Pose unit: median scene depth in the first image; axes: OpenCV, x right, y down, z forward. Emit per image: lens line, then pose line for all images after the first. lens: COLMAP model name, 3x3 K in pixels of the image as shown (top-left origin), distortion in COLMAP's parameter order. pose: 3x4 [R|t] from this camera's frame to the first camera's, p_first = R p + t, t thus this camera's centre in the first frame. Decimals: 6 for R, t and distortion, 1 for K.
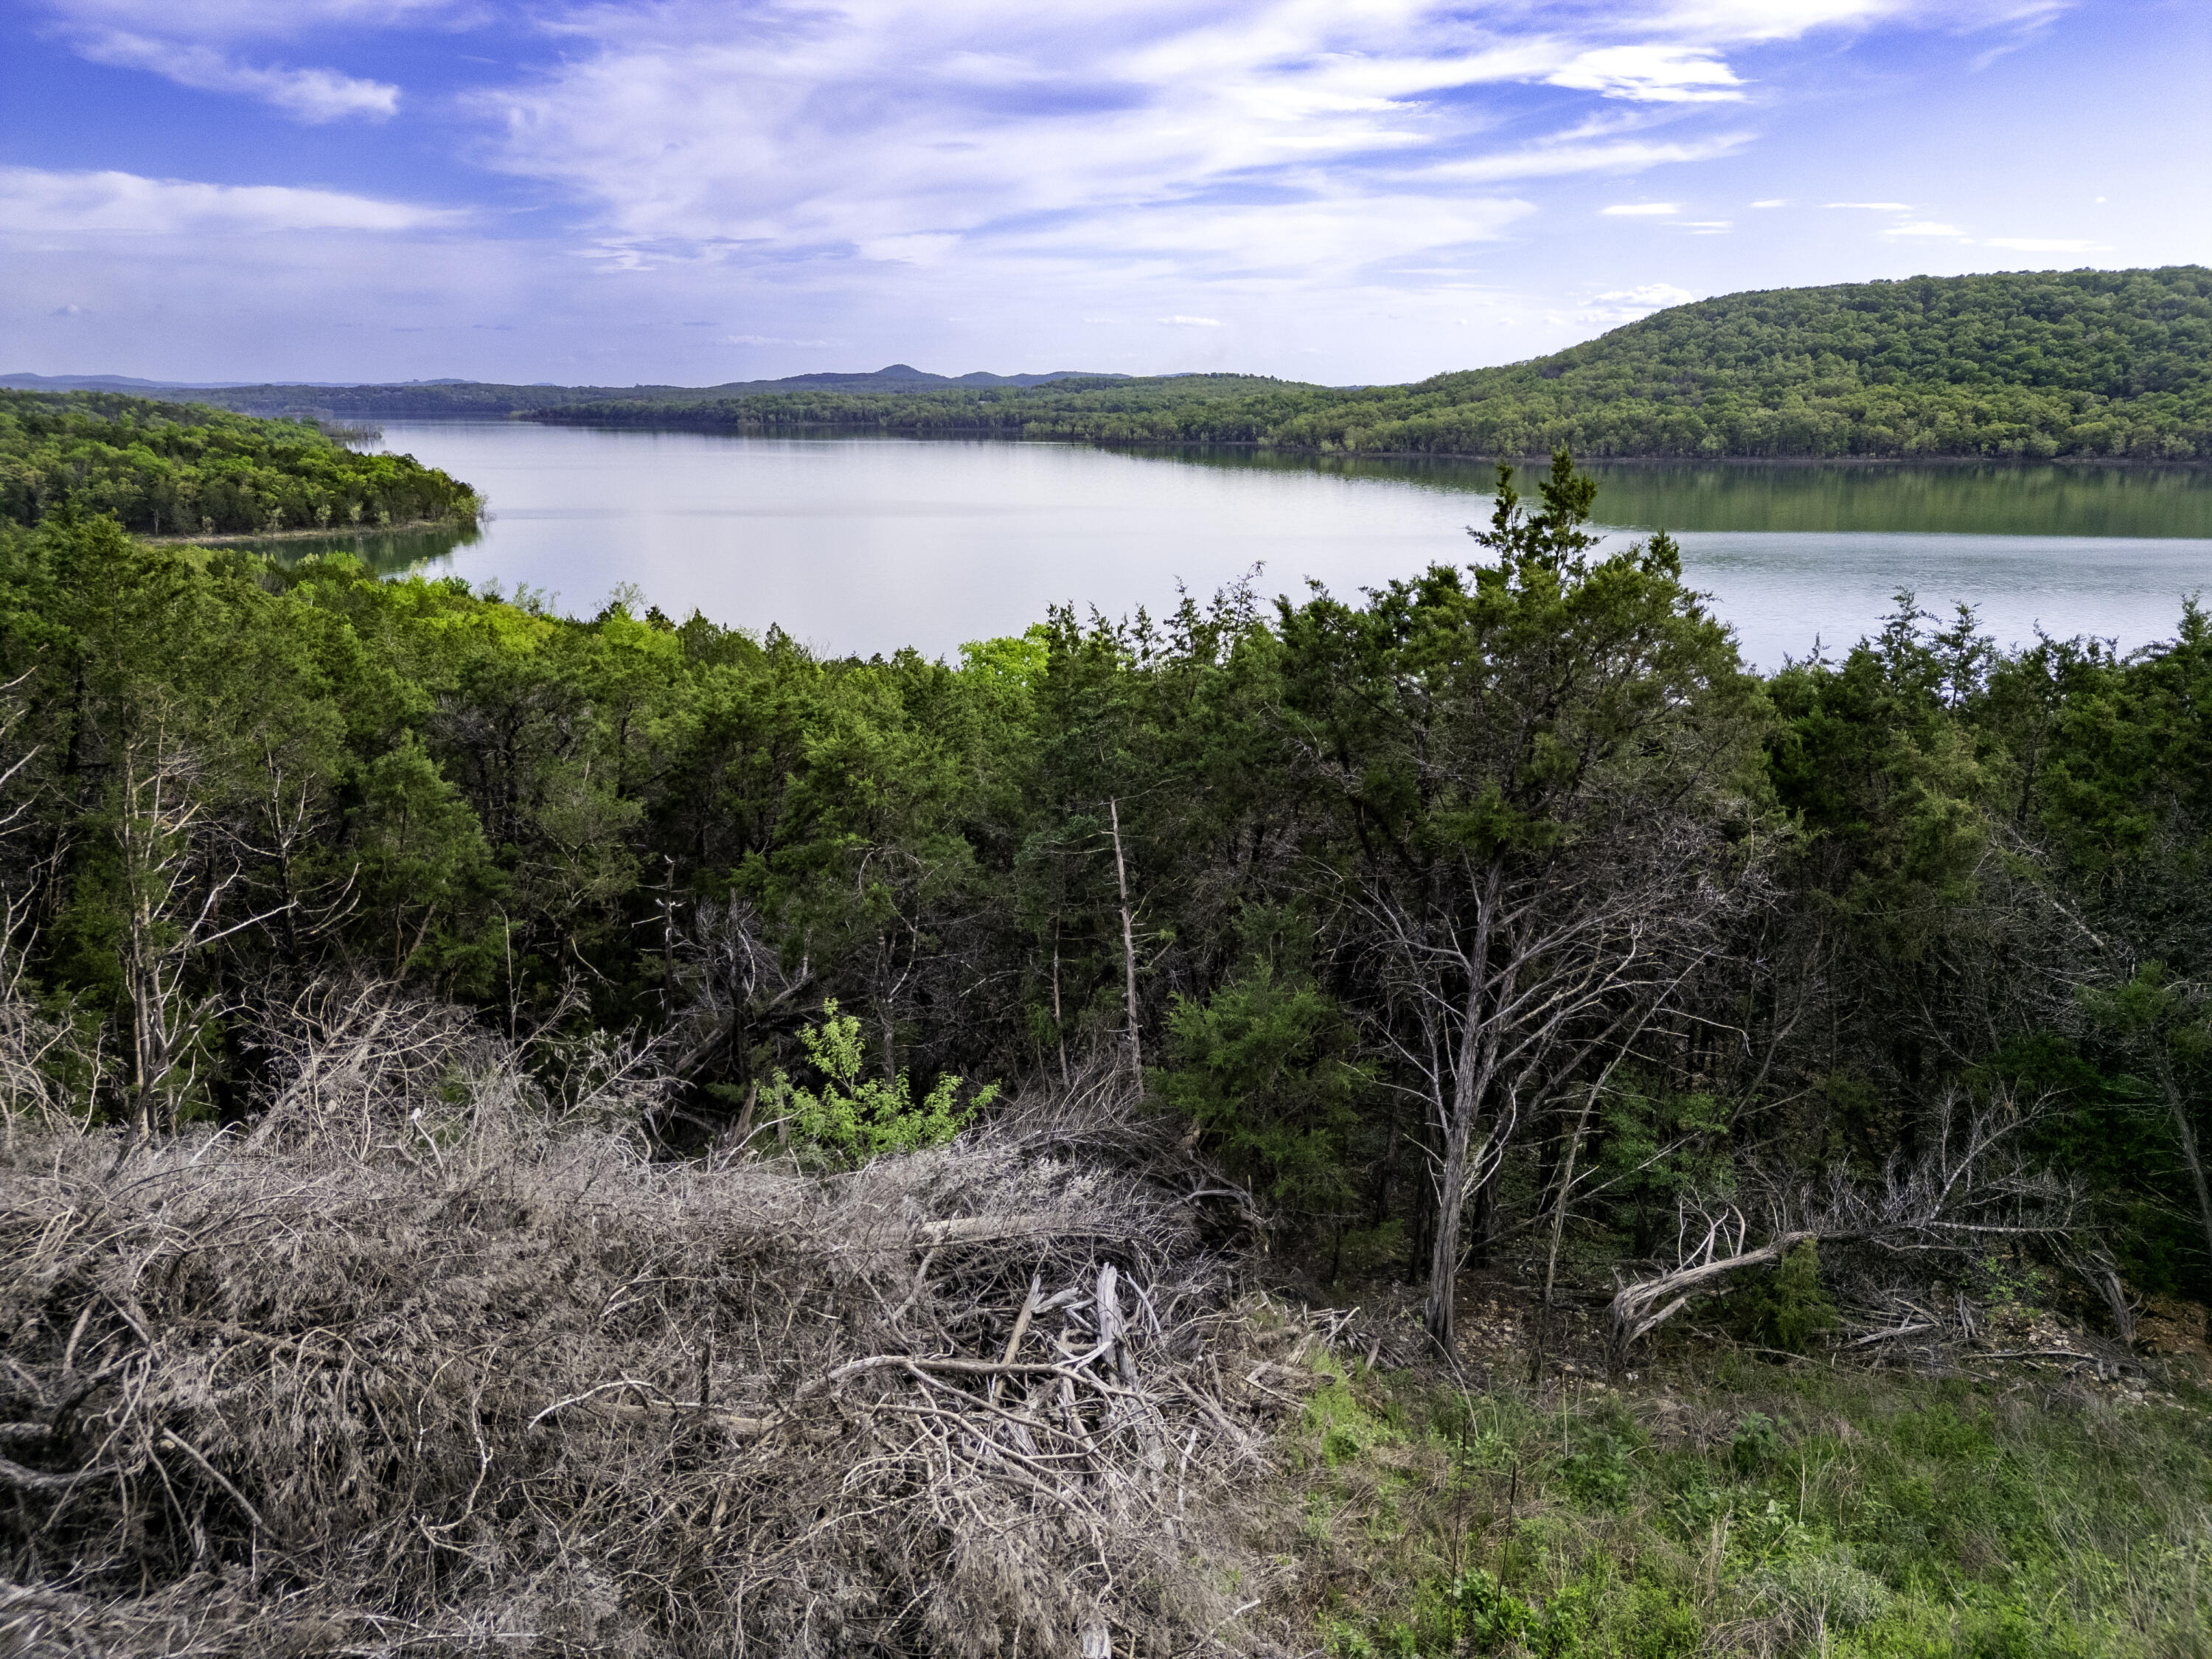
lens RADIAL K [[1551.6, 0, 1106.0], [0, 1551.6, 829.5], [0, 0, 1]] dist [0.072527, -0.063625]
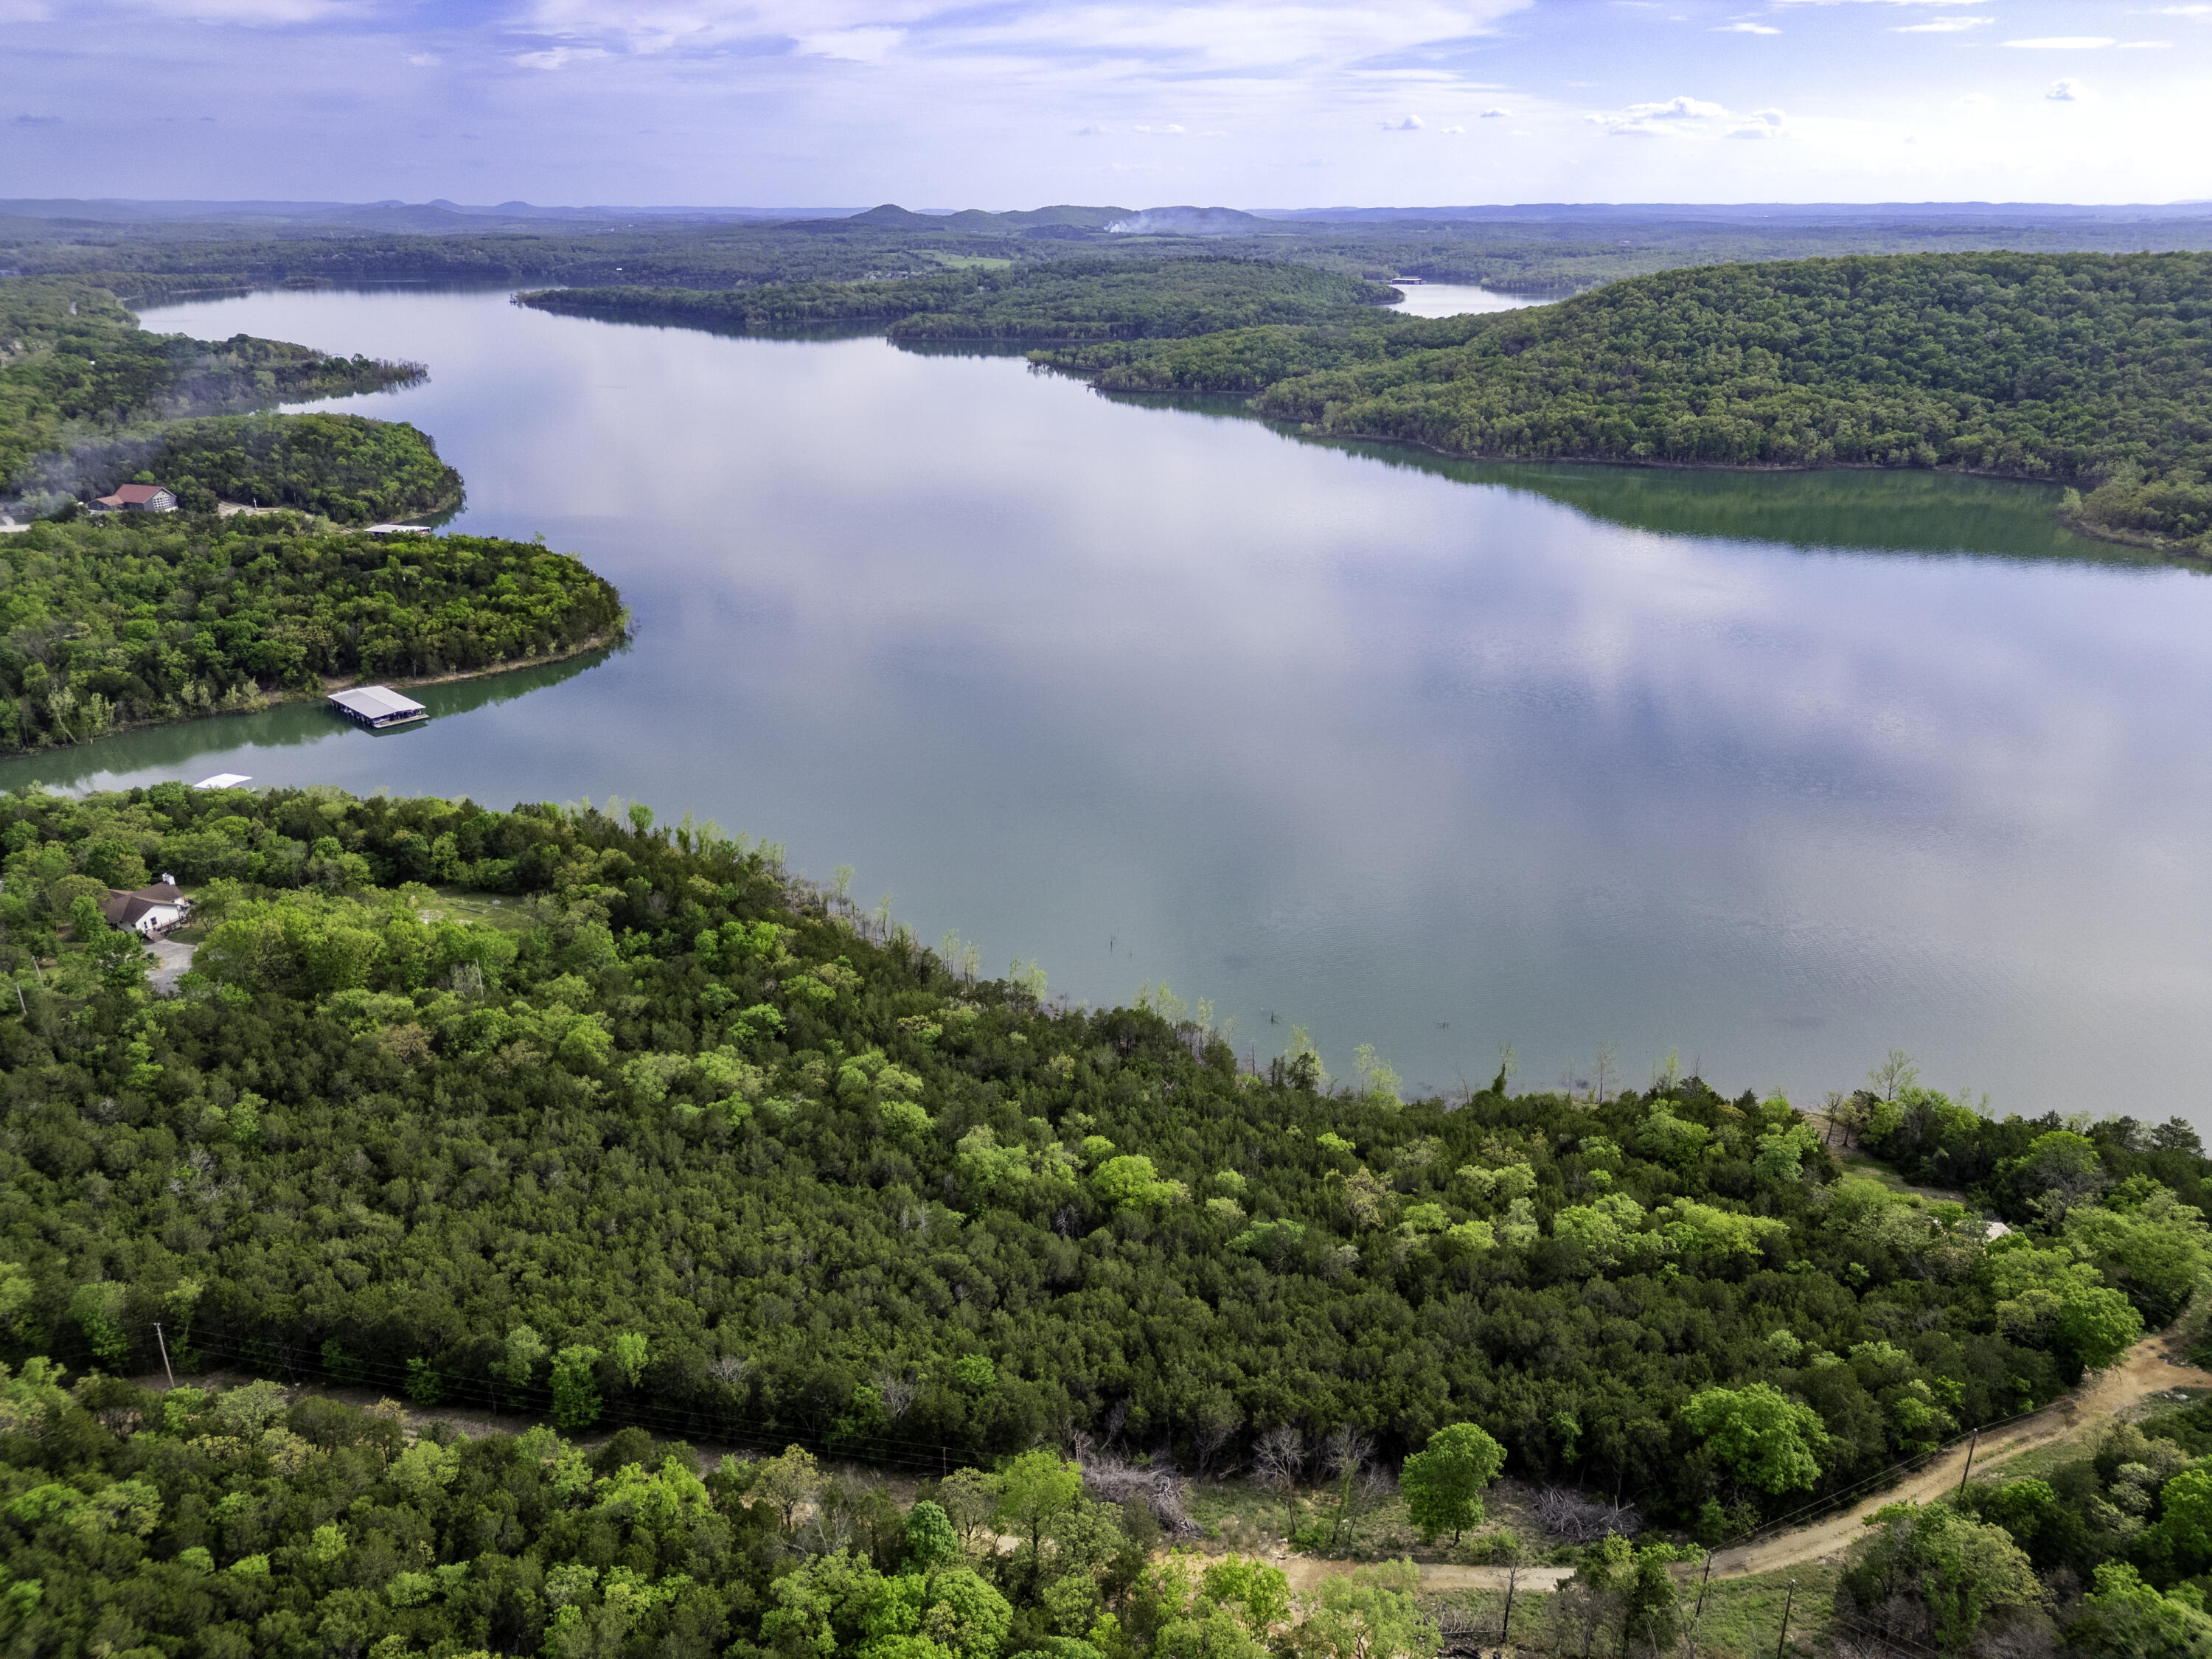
lens RADIAL K [[1551.6, 0, 1106.0], [0, 1551.6, 829.5], [0, 0, 1]] dist [0.072527, -0.063625]
pose [[0.999987, -0.000282, 0.005102, -0.283314], [-0.000258, 0.994399, 0.105688, -3.050078], [-0.005103, -0.105688, 0.994386, -5.363250]]
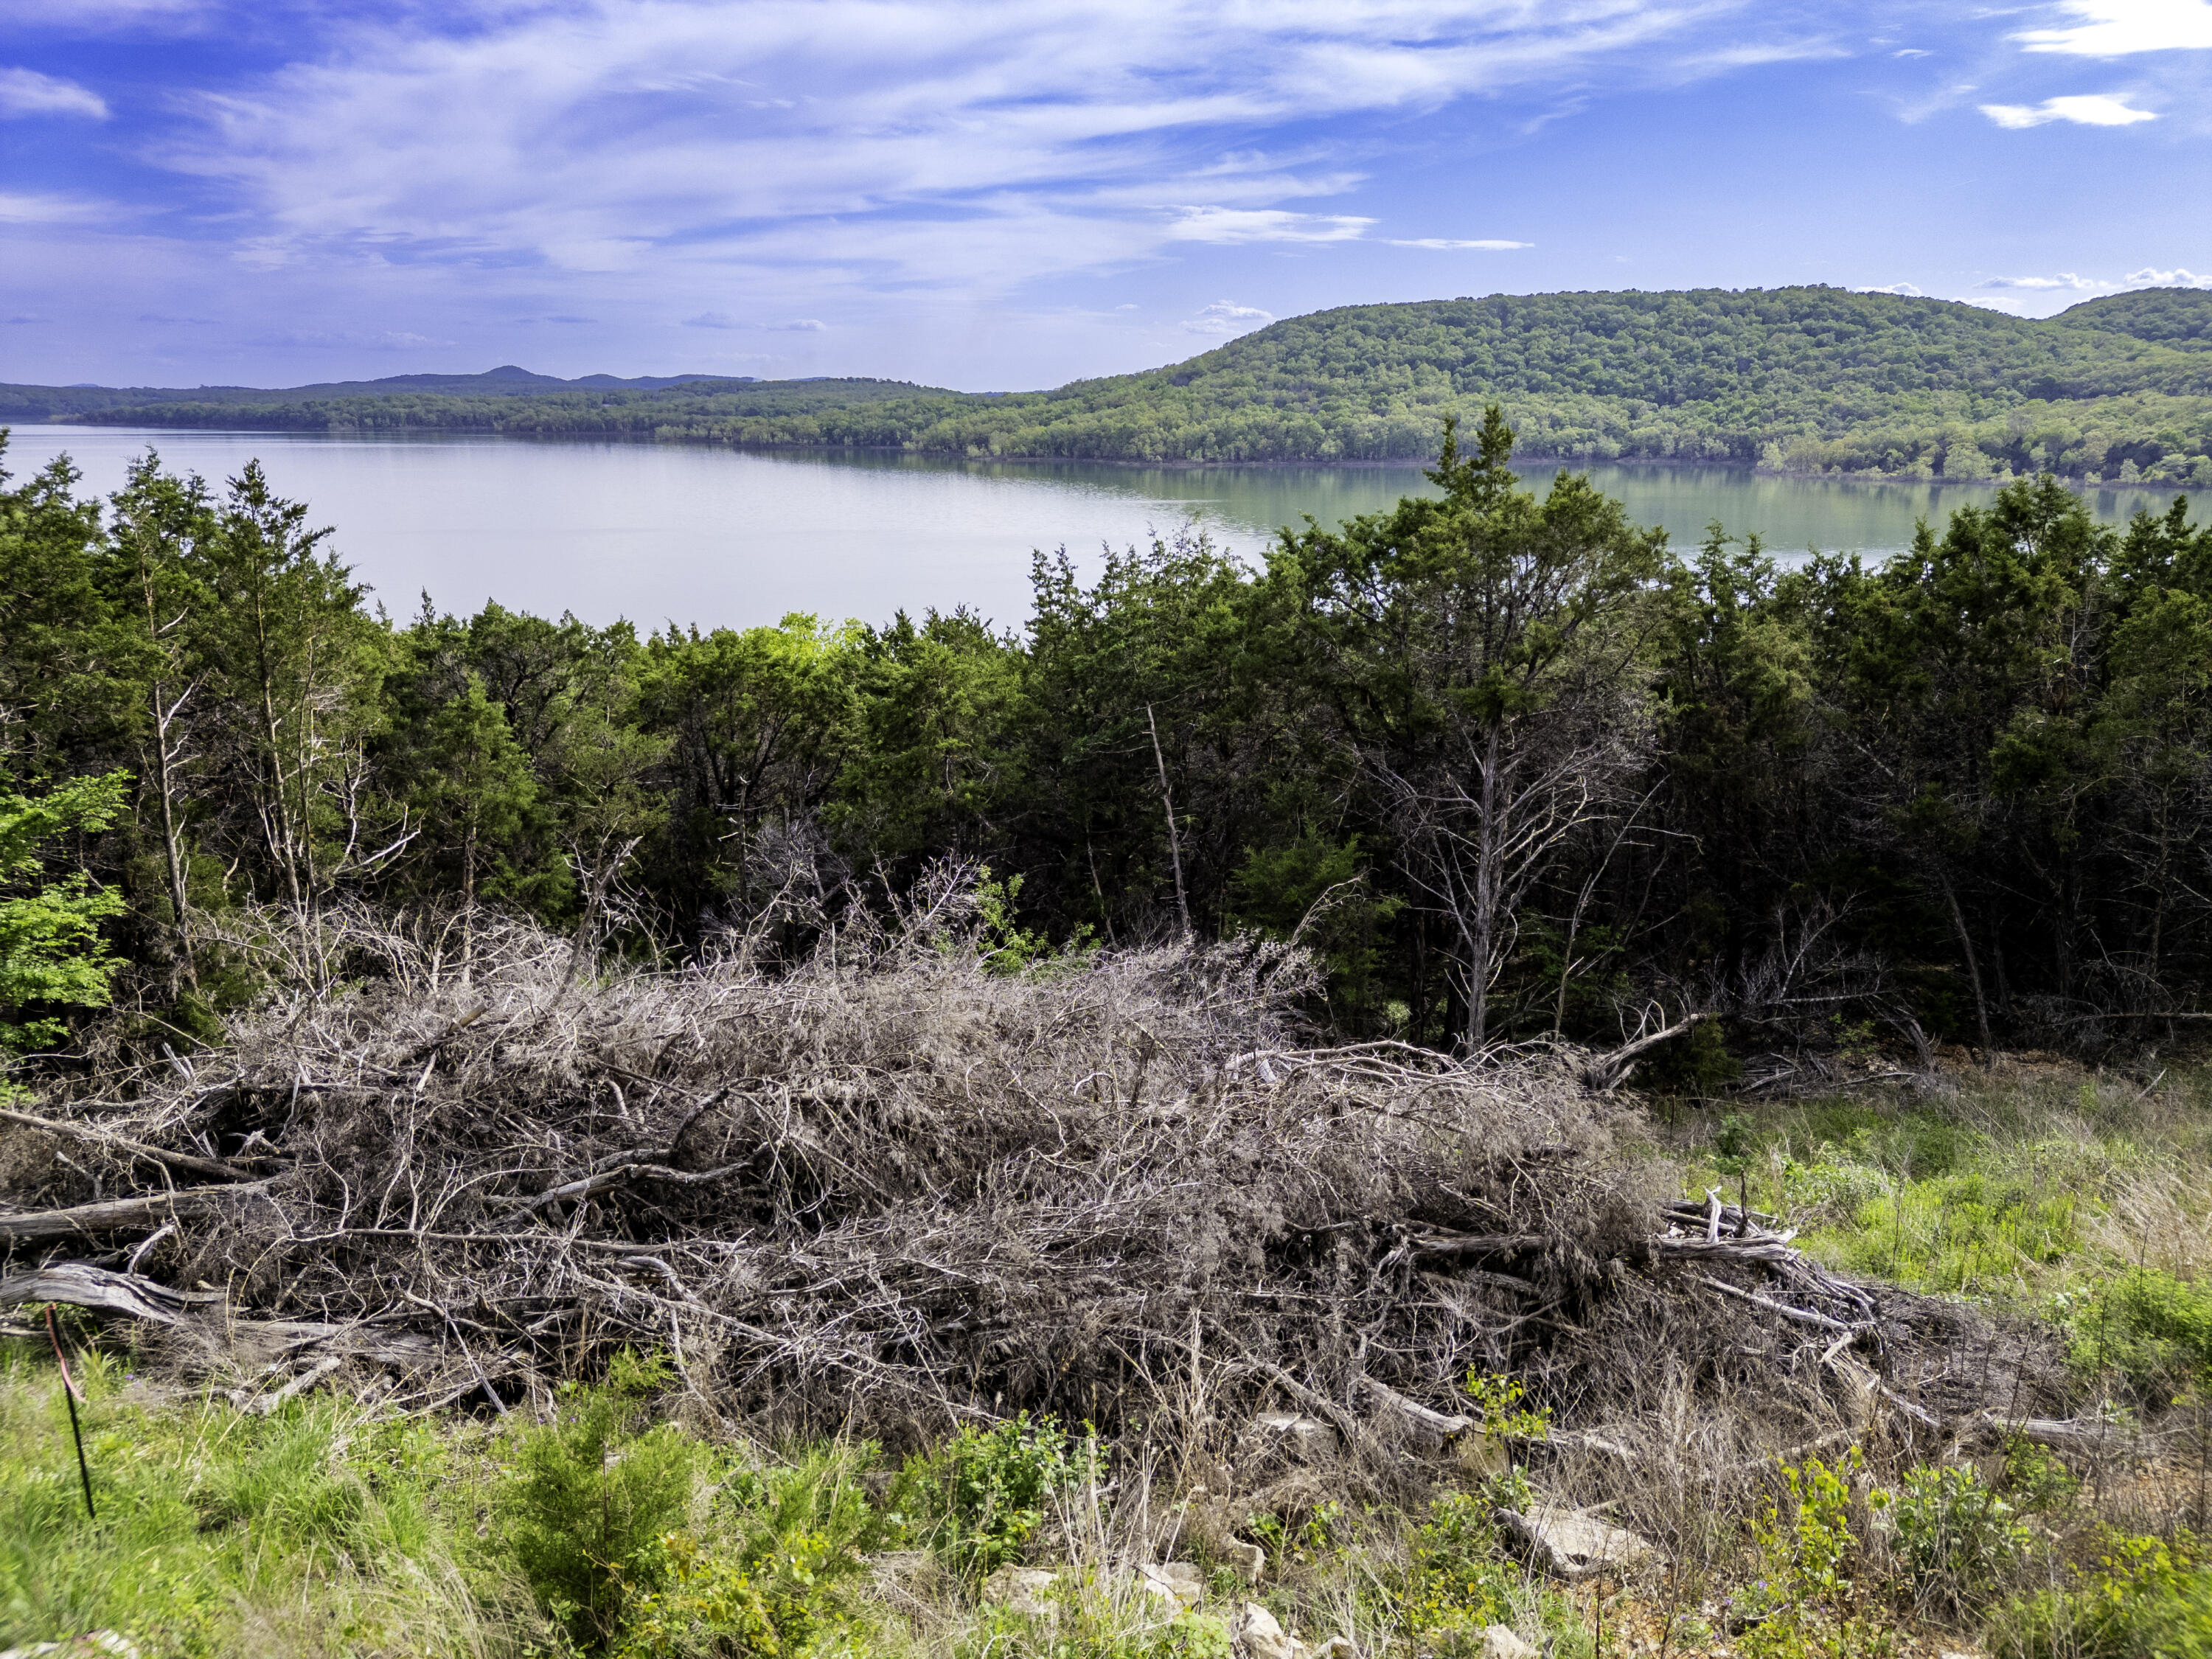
lens RADIAL K [[1551.7, 0, 1106.0], [0, 1551.7, 829.5], [0, 0, 1]] dist [0.086505, -0.125228]
pose [[0.974951, -0.058657, 0.214547, -0.223305], [0.059388, 0.998230, 0.003041, 0.055005], [-0.214345, 0.009776, 0.976709, -0.113151]]
